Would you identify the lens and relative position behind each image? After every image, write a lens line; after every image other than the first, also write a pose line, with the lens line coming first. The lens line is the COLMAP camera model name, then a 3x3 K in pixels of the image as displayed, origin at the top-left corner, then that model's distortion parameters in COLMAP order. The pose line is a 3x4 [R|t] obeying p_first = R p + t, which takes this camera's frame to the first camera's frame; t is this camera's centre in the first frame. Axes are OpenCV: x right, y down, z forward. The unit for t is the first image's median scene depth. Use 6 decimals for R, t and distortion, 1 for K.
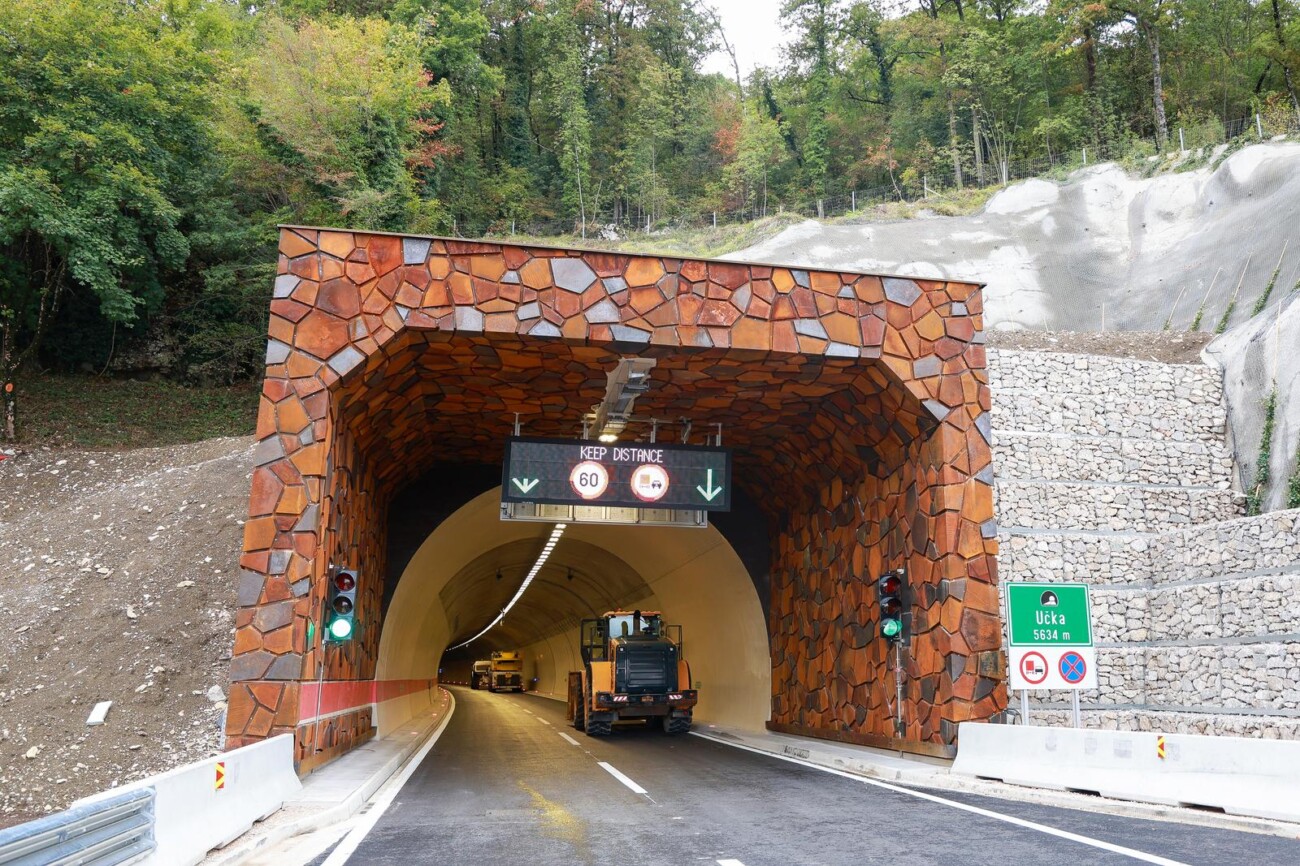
lens RADIAL K [[1068.5, 0, 704.4], [0, 1068.5, 382.9], [0, 0, 1]] dist [-0.090472, 0.077720]
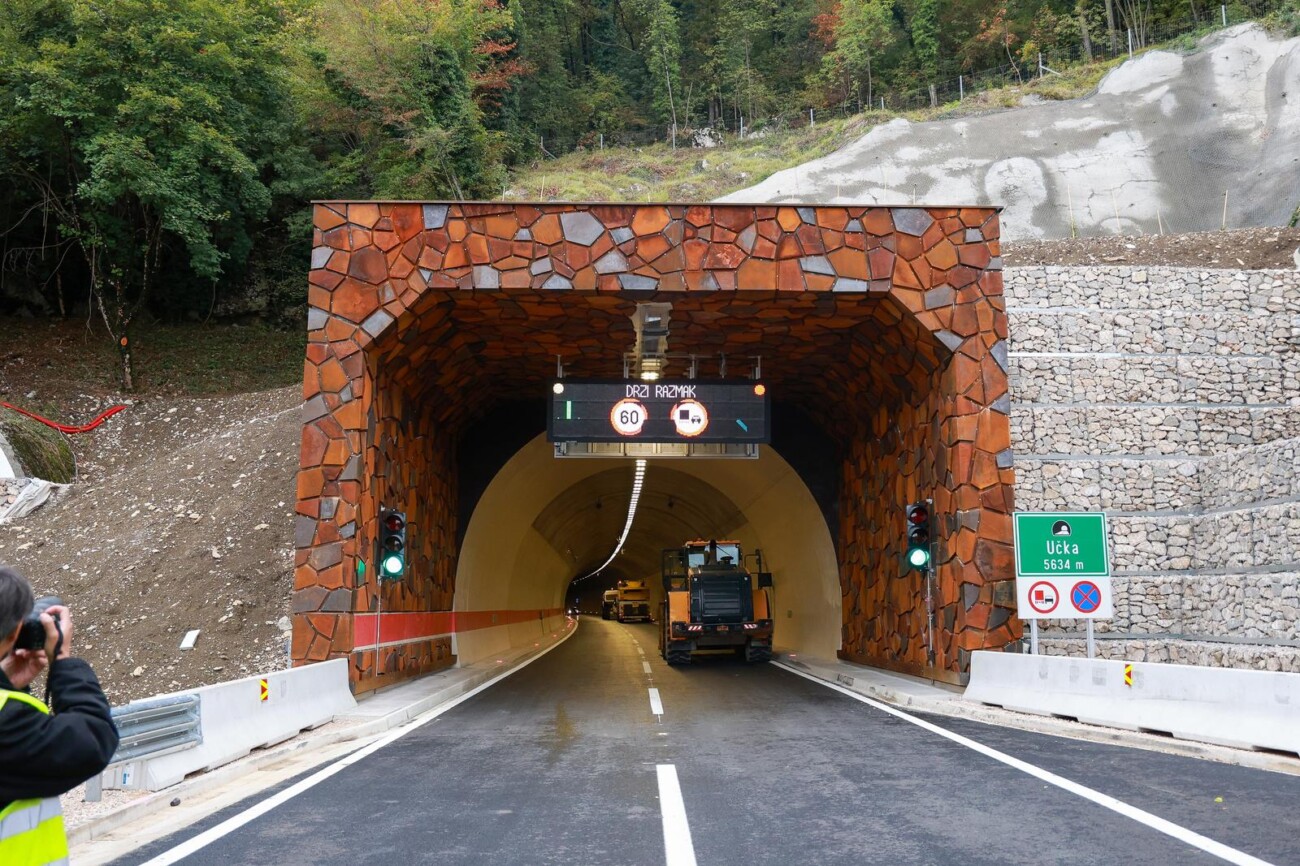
lens RADIAL K [[1238.1, 0, 675.2], [0, 1238.1, 347.6], [0, 0, 1]] dist [-0.088416, 0.058049]
pose [[0.980645, -0.042127, -0.191208, 0.183436], [0.054380, 0.996758, 0.059291, -0.048748], [0.188091, -0.068542, 0.979757, -0.169625]]
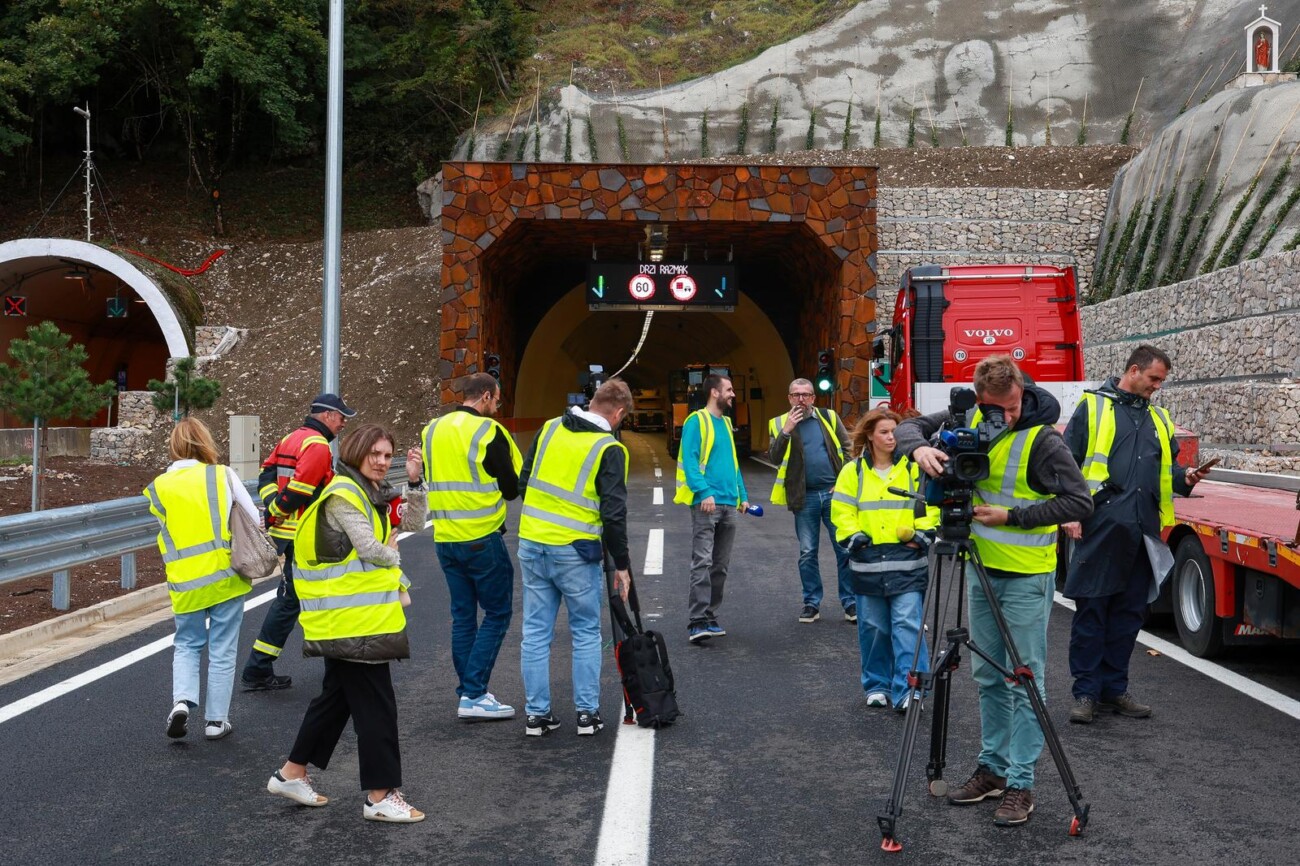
lens RADIAL K [[2210.2, 0, 578.1], [0, 2210.2, 530.6], [0, 0, 1]] dist [0.115307, 0.000000]
pose [[0.965070, 0.017874, -0.261382, 0.700370], [0.065729, 0.949244, 0.307597, -0.615084], [0.253614, -0.314033, 0.914912, -2.225897]]
